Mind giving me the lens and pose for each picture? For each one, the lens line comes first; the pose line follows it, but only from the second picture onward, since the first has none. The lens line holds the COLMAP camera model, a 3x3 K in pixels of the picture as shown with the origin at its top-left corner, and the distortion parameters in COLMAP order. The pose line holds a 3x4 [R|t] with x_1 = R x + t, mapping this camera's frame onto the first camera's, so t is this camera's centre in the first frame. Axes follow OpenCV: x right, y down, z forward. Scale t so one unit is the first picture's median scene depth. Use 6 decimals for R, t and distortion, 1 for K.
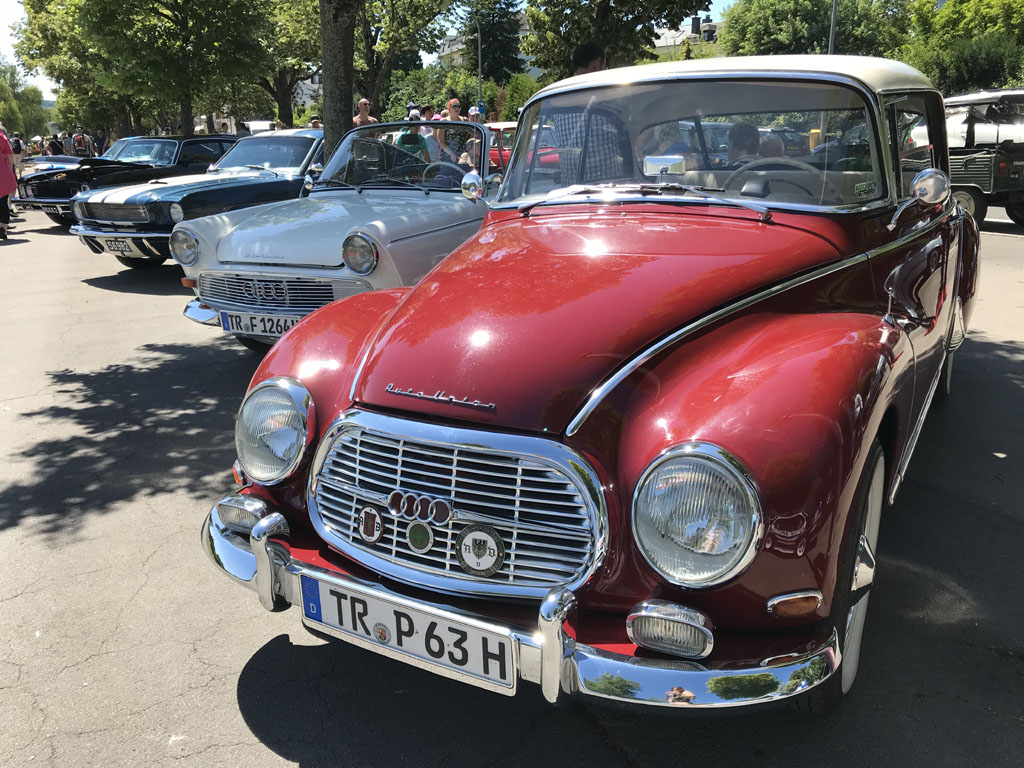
lens RADIAL K [[907.9, 0, 512.0], [0, 907.9, 384.0], [0, 0, 1]] dist [0.038237, 0.000858]
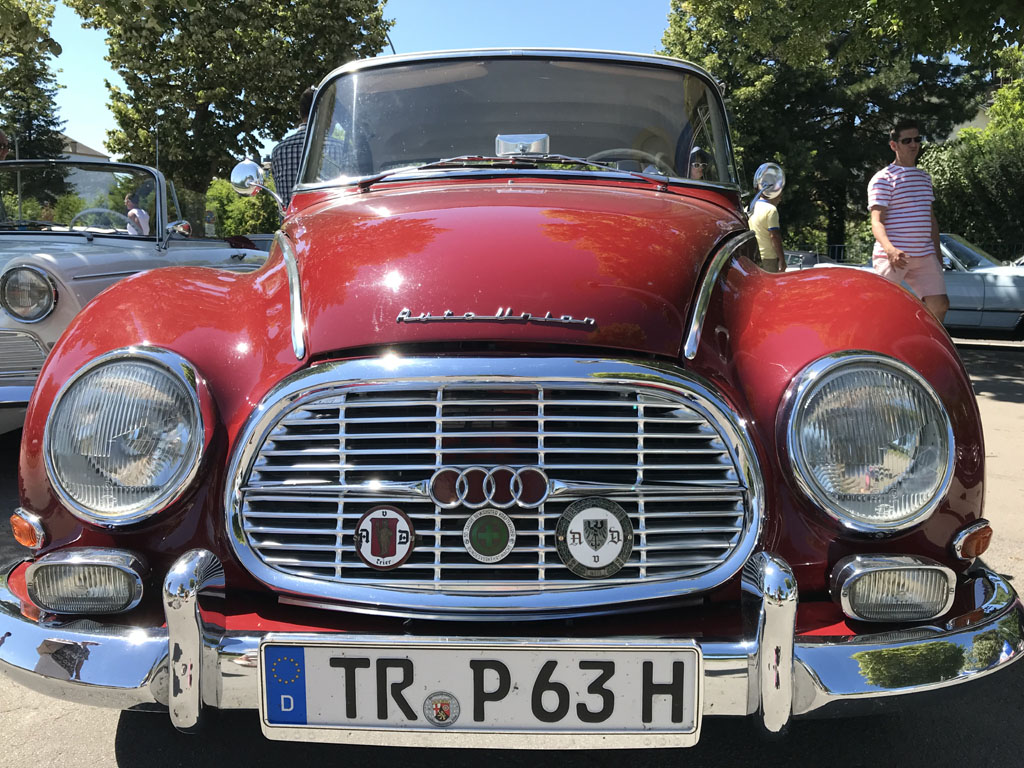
lens RADIAL K [[902.5, 0, 512.0], [0, 902.5, 384.0], [0, 0, 1]] dist [0.000858, 0.012159]
pose [[0.872373, -0.031816, 0.487804, -0.396638], [0.114415, 0.983451, -0.140472, 0.156057], [-0.475262, 0.178356, 0.861577, 0.438351]]
